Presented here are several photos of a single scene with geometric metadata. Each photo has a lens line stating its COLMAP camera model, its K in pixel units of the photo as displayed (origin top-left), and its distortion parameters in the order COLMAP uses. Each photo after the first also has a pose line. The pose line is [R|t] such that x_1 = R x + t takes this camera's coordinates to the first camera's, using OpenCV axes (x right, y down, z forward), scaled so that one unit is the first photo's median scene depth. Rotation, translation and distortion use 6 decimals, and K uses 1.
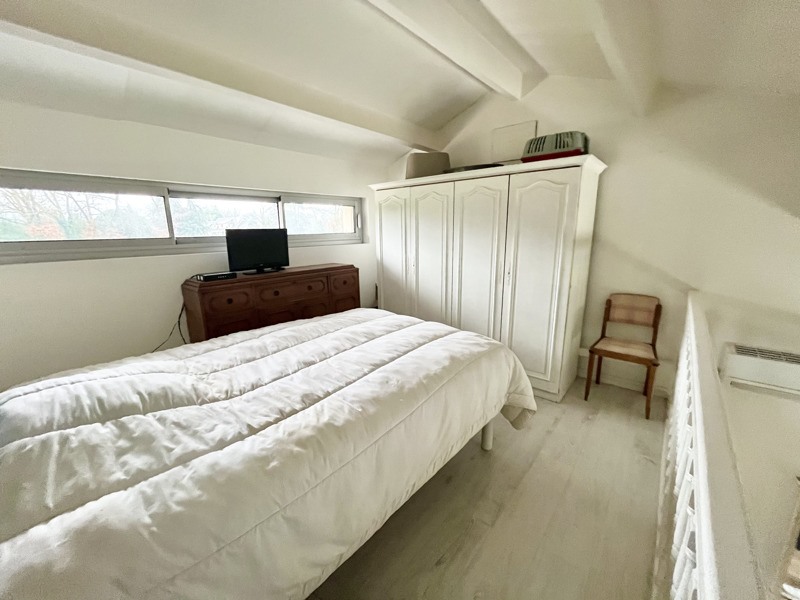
lens RADIAL K [[321.7, 0, 399.4], [0, 321.7, 301.5], [0, 0, 1]] dist [-0.001732, 0.000868]
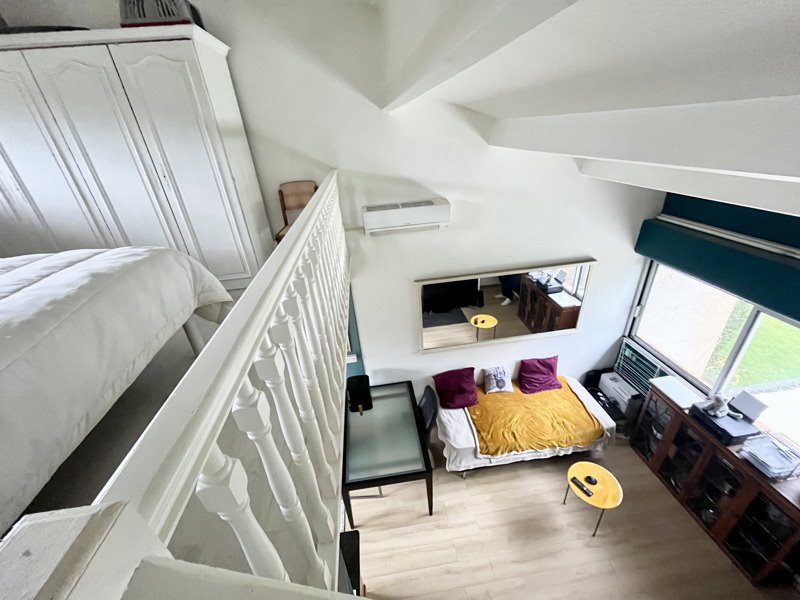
lens RADIAL K [[321.7, 0, 399.5], [0, 321.7, 301.9], [0, 0, 1]] dist [-0.001732, 0.000868]
pose [[0.673038, -0.379101, 0.635061, 0.105662], [0.219822, 0.922377, 0.317647, 0.110828], [-0.706185, -0.074188, 0.704130, -0.119256]]
